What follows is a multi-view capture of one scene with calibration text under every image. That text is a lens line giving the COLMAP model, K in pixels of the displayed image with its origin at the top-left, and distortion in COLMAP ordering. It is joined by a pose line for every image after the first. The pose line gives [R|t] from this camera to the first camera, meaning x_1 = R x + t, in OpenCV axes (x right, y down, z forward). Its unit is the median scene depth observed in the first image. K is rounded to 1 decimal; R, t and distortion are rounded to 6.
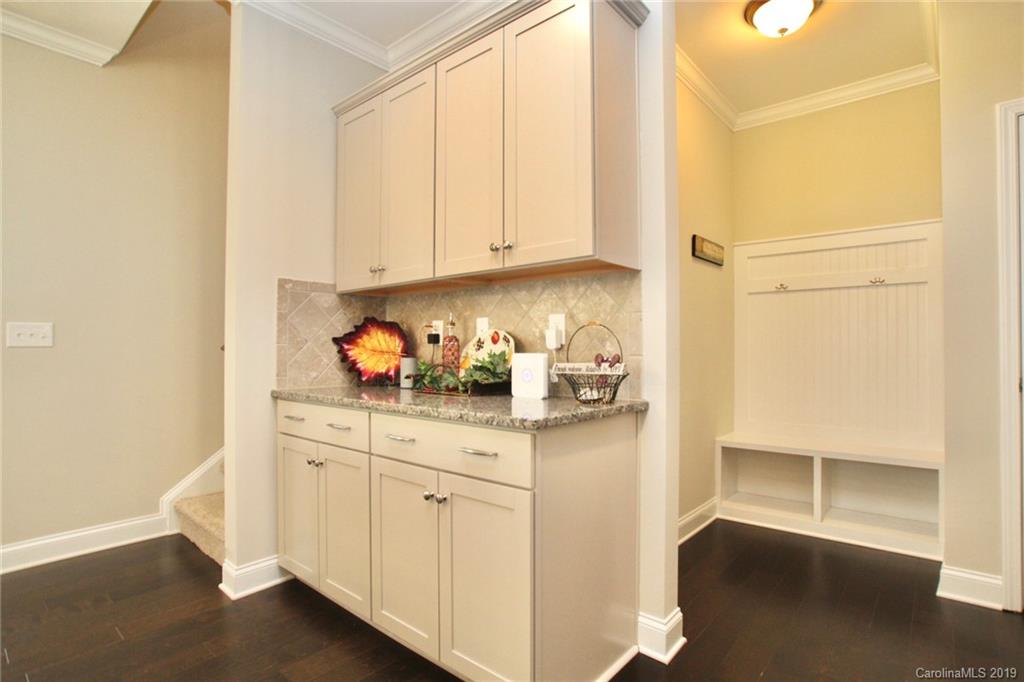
lens RADIAL K [[514.9, 0, 521.1], [0, 514.9, 346.7], [0, 0, 1]] dist [-0.053592, 0.016518]
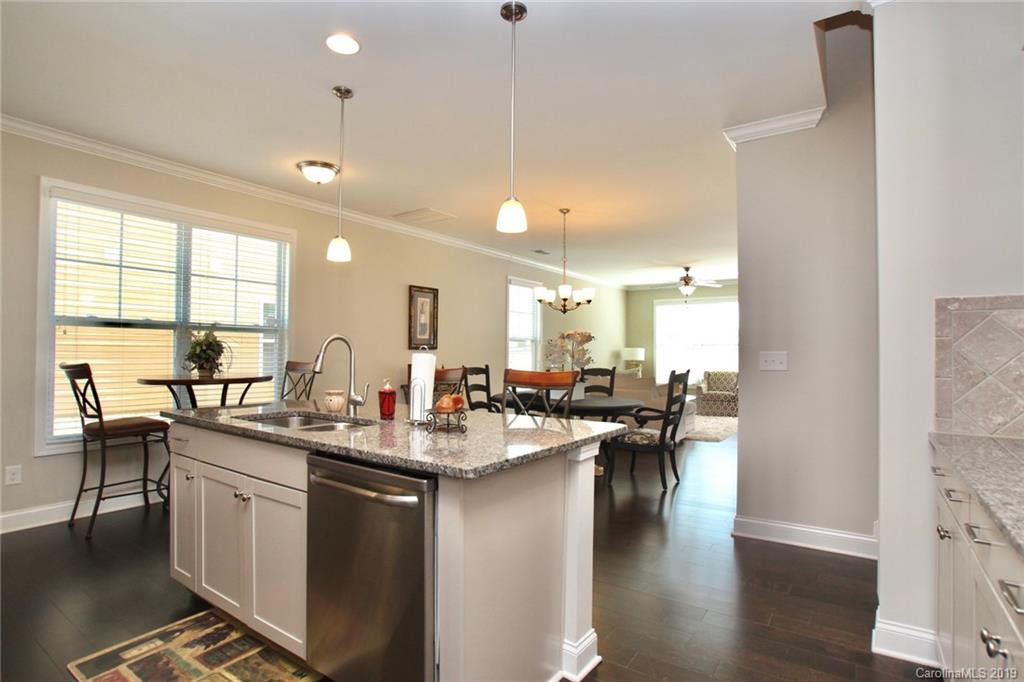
lens RADIAL K [[514.9, 0, 526.5], [0, 514.9, 350.7], [0, 0, 1]] dist [-0.053592, 0.016518]
pose [[0.104333, -0.007090, -0.994517, 0.240797], [-0.004154, 0.999963, -0.007564, -0.037098], [0.994534, 0.004921, 0.104300, 0.224165]]
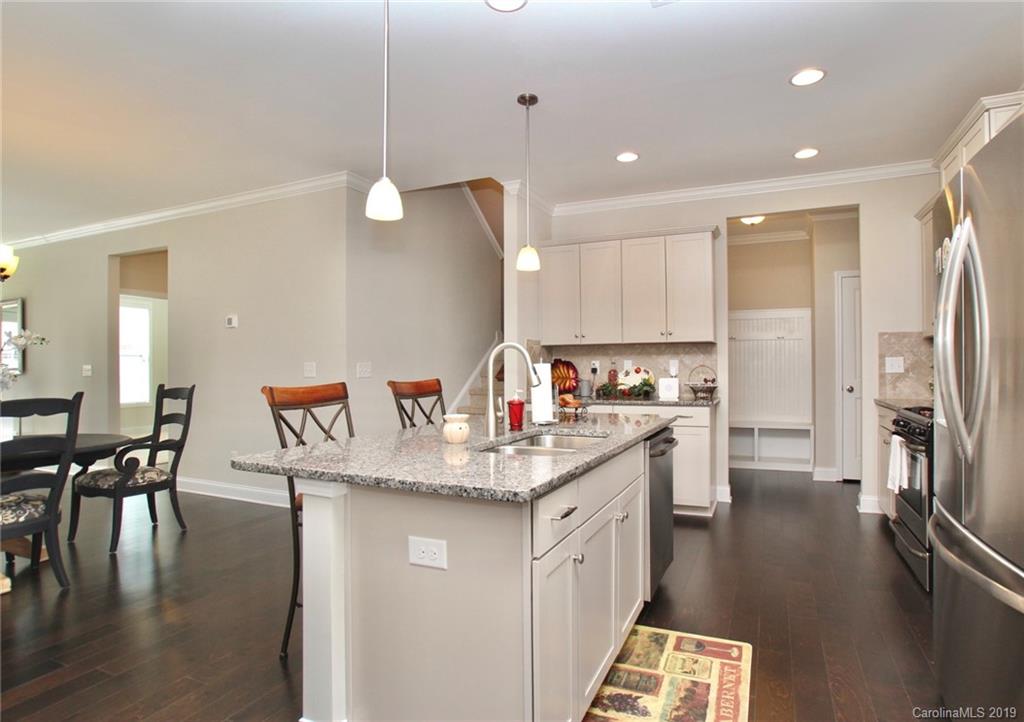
lens RADIAL K [[557.1, 0, 511.5], [0, 557.1, 365.1], [0, 0, 1]] dist [-0.051061, -0.000647]
pose [[0.964294, -0.003638, 0.264809, -0.982810], [0.003386, 0.999993, 0.001408, -0.038021], [-0.264813, -0.000461, 0.964300, -0.892217]]
